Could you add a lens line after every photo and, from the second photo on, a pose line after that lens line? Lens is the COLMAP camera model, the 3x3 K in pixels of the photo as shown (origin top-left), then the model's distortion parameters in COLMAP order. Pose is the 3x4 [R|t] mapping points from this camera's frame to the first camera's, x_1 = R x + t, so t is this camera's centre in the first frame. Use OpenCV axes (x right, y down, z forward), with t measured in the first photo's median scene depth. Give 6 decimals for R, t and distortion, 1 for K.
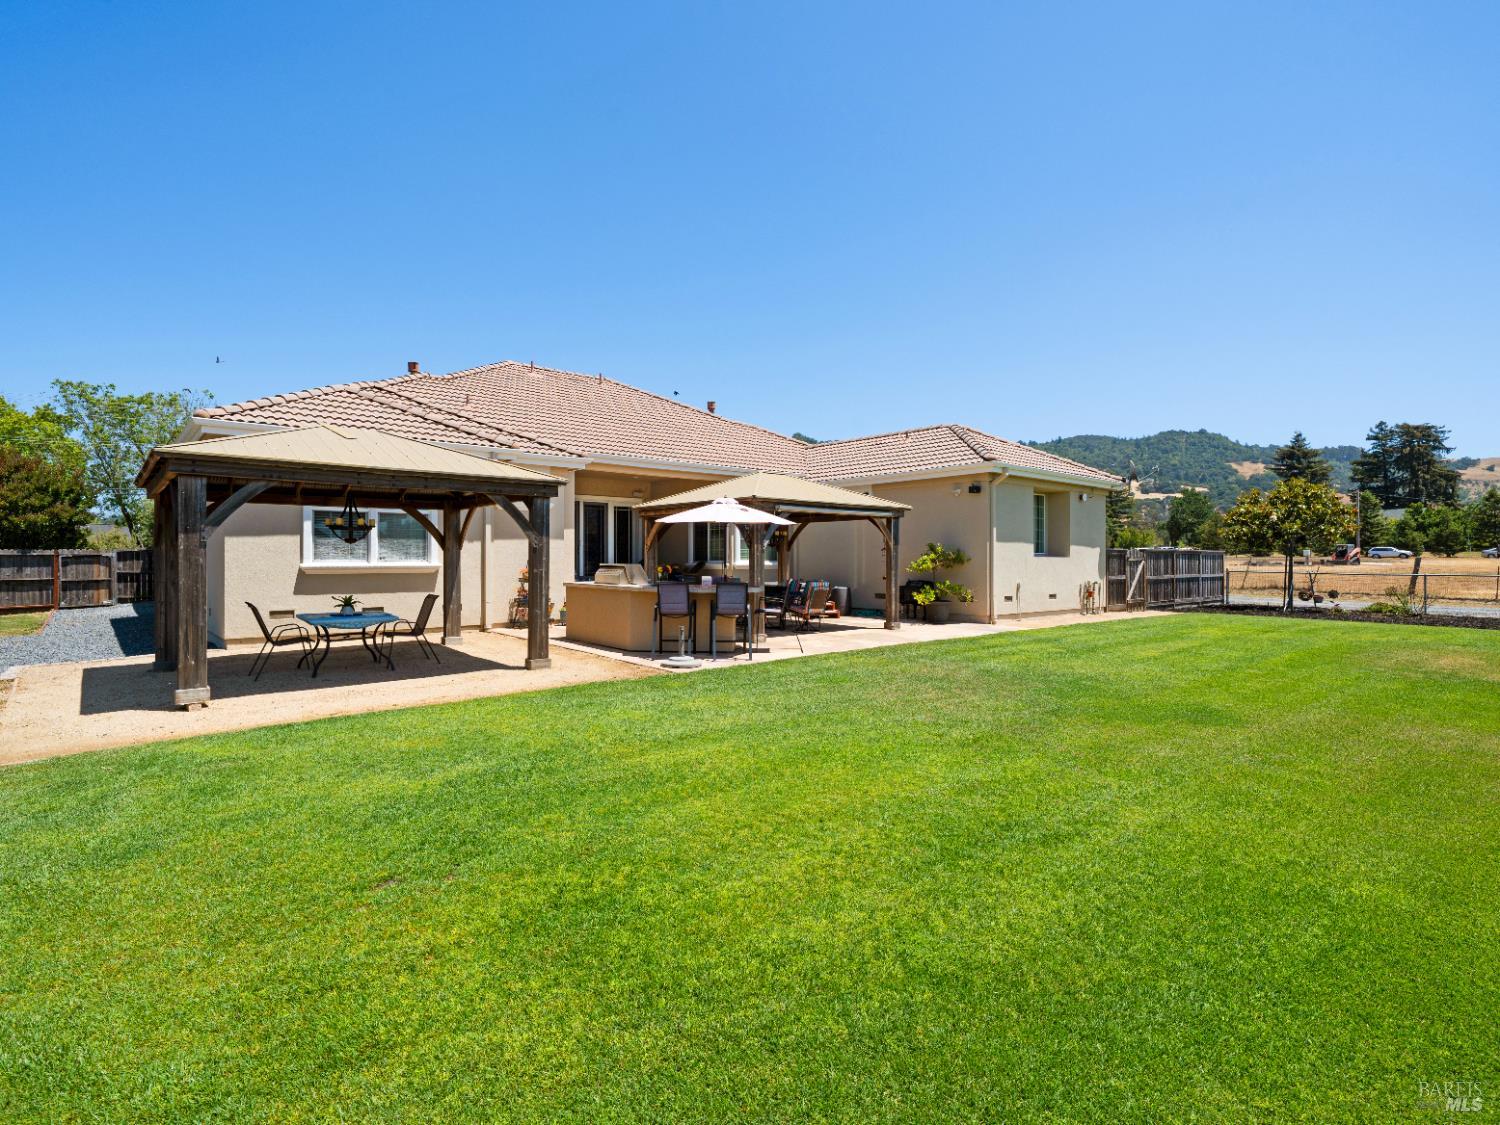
lens RADIAL K [[695.1, 0, 750.0], [0, 695.1, 562.5], [0, 0, 1]] dist [-0.000774, -0.000049]
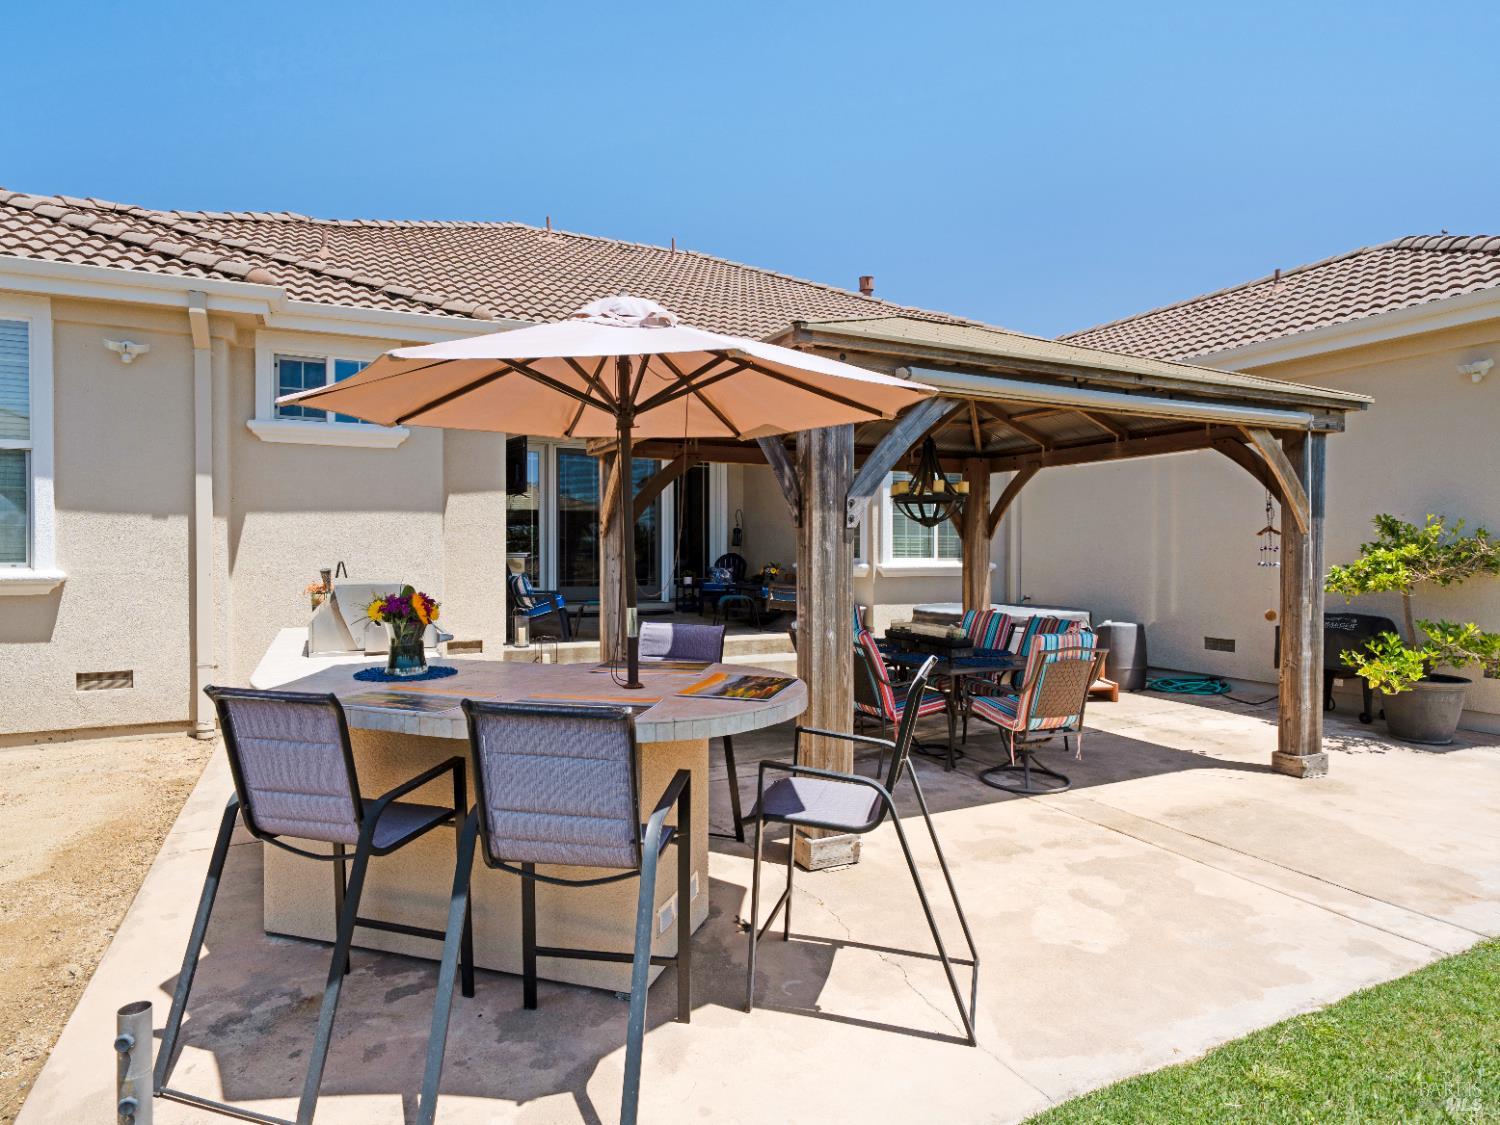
lens RADIAL K [[842.2, 0, 750.0], [0, 842.2, 562.5], [0, 0, 1]] dist [-0.000030, 0.000079]
pose [[0.965422, 0.002318, -0.260683, 0.052161], [-0.000307, 0.999970, 0.007756, -0.006601], [0.260693, -0.007408, 0.965393, 0.504529]]
